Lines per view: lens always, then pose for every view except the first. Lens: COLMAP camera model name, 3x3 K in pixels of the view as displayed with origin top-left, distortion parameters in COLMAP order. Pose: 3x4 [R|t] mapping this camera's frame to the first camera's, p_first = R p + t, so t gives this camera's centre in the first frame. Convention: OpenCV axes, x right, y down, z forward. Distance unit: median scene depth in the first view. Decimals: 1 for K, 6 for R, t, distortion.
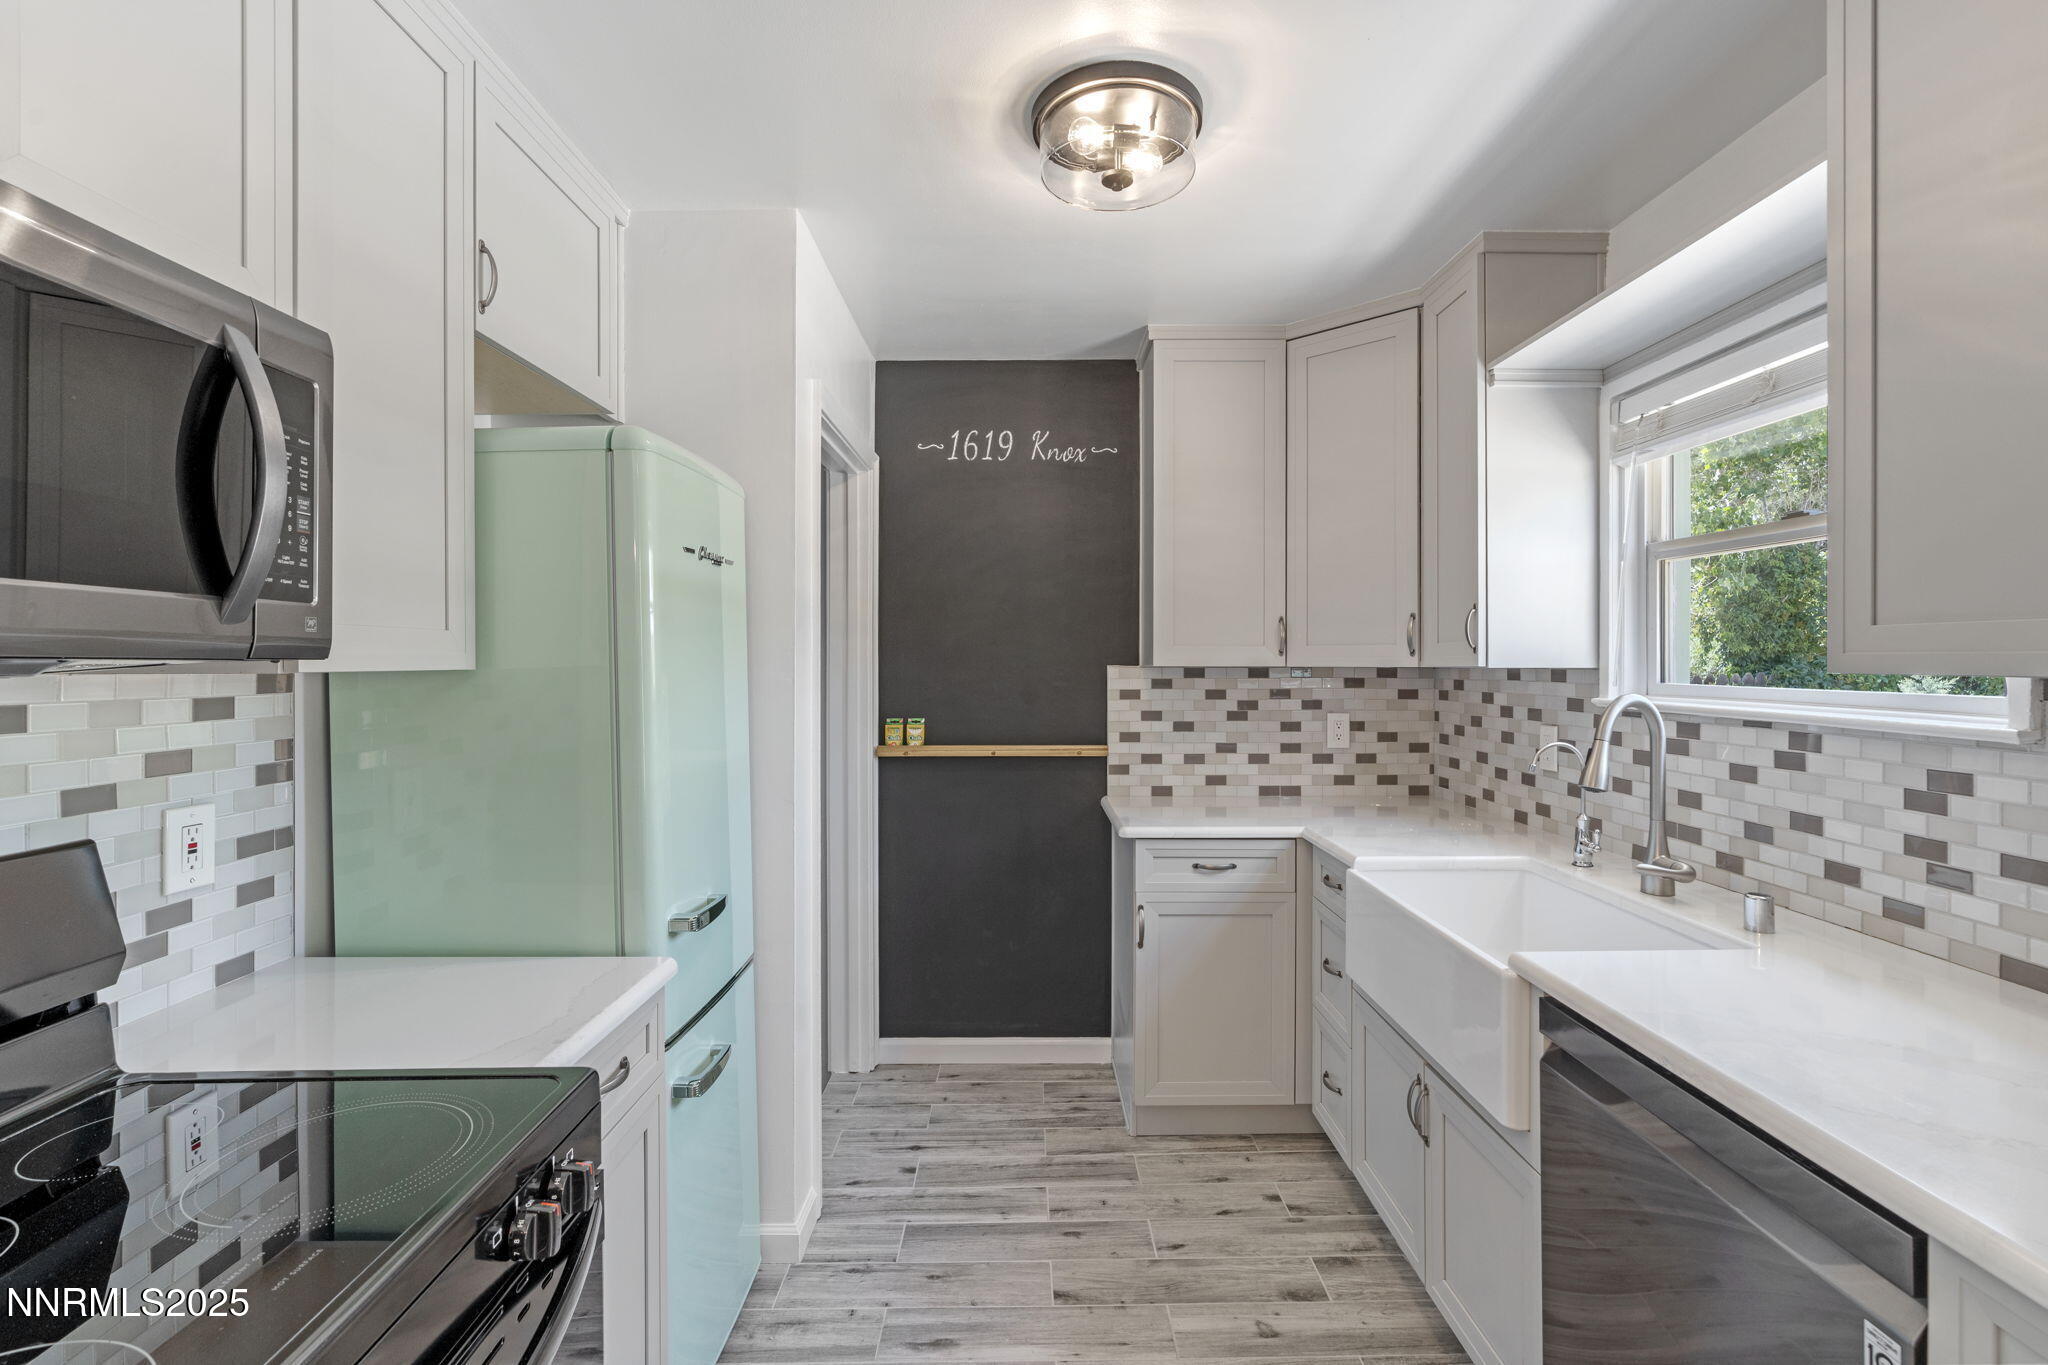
lens RADIAL K [[926.1, 0, 1034.8], [0, 926.1, 657.4], [0, 0, 1]] dist [-0.014819, 0.006921]
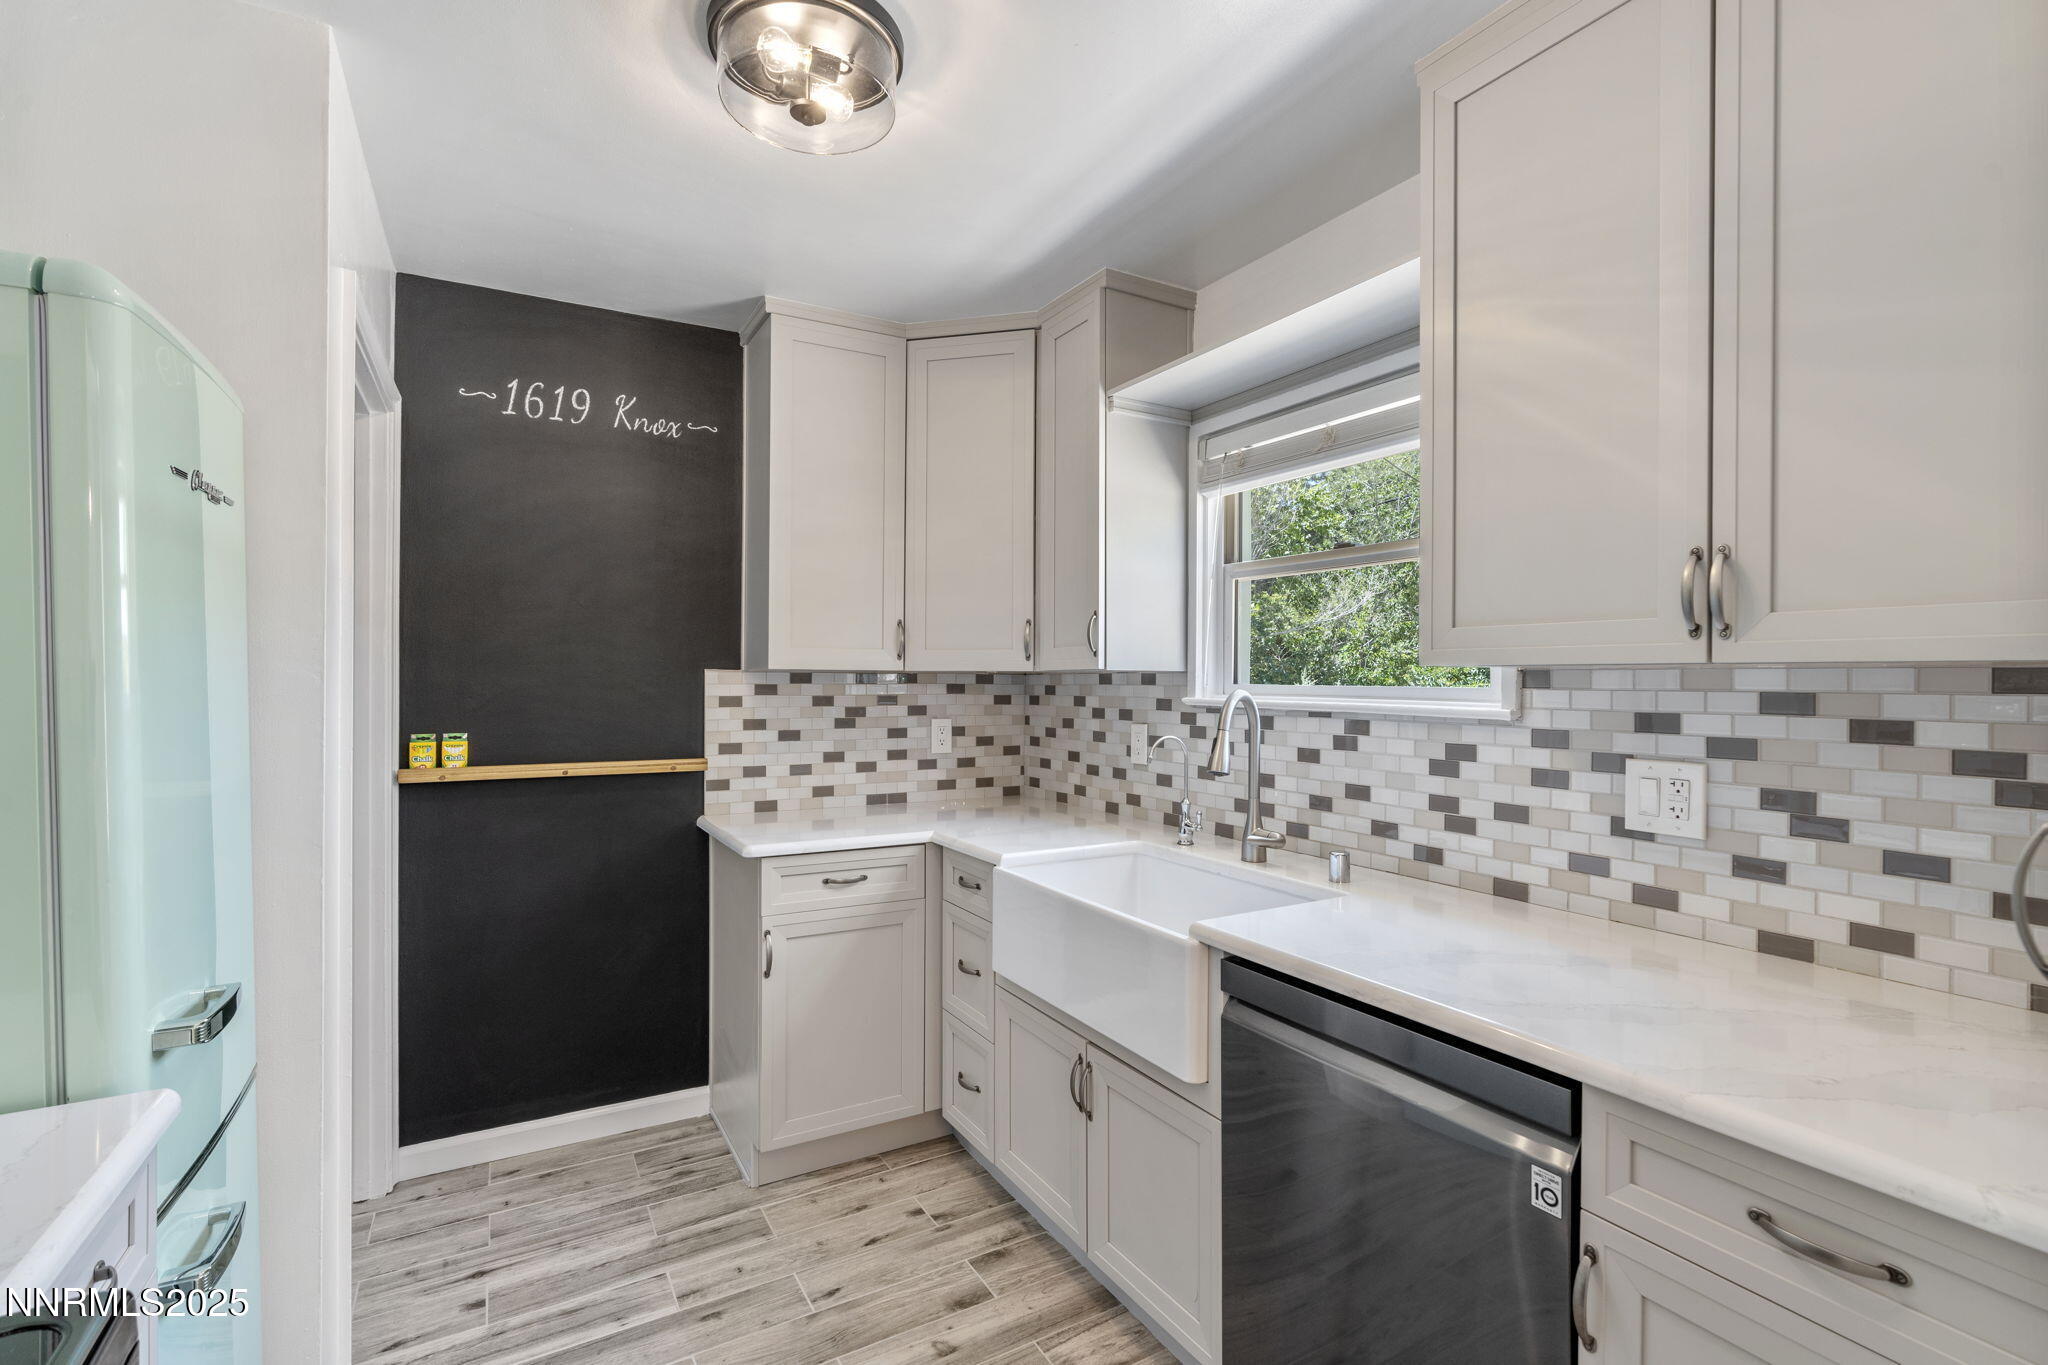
lens RADIAL K [[932.3, 0, 1033.5], [0, 932.3, 676.7], [0, 0, 1]] dist [-0.017626, 0.008785]
pose [[0.868988, 0.006145, 0.494795, -0.119110], [-0.006483, 0.999978, -0.001033, 0.019563], [-0.494790, -0.002310, 0.869009, 0.084784]]
